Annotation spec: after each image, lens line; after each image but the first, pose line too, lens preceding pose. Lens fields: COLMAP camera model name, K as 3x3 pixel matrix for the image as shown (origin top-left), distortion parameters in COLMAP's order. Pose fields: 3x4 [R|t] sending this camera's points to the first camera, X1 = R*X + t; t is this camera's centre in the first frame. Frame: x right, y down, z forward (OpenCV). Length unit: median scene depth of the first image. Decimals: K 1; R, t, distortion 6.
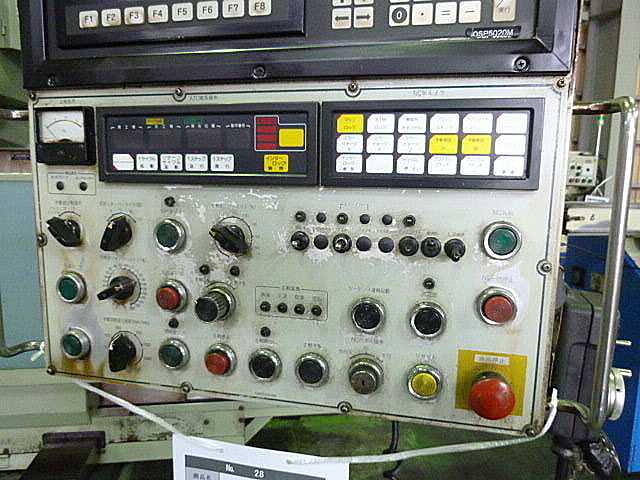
lens RADIAL K [[487.4, 0, 319.6], [0, 487.4, 244.1], [0, 0, 1]] dist [-0.031085, 0.006872]
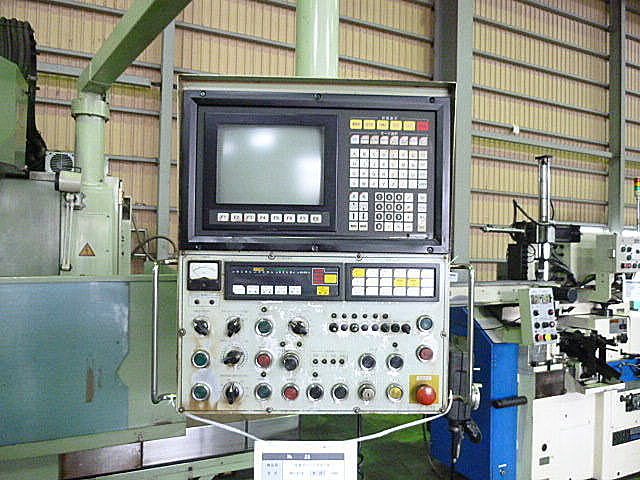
lens RADIAL K [[487.4, 0, 319.6], [0, 487.4, 244.1], [0, 0, 1]] dist [-0.031085, 0.006872]
pose [[0.965090, 0.000546, 0.261919, -0.652743], [0.038449, 0.988869, -0.143736, -0.062658], [-0.259082, 0.148789, 0.954326, -1.028840]]
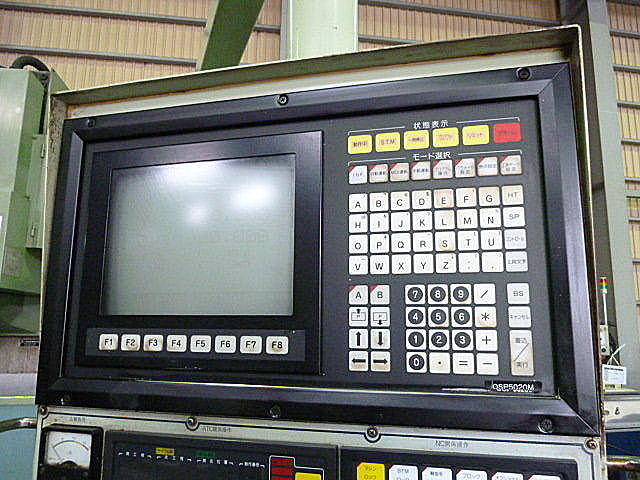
lens RADIAL K [[487.4, 0, 319.6], [0, 487.4, 244.1], [0, 0, 1]] dist [-0.031085, 0.006872]
pose [[0.999872, -0.011011, -0.011593, -0.019826], [0.006840, 0.949934, -0.312377, -0.359368], [0.014452, 0.312257, 0.949888, -0.033184]]
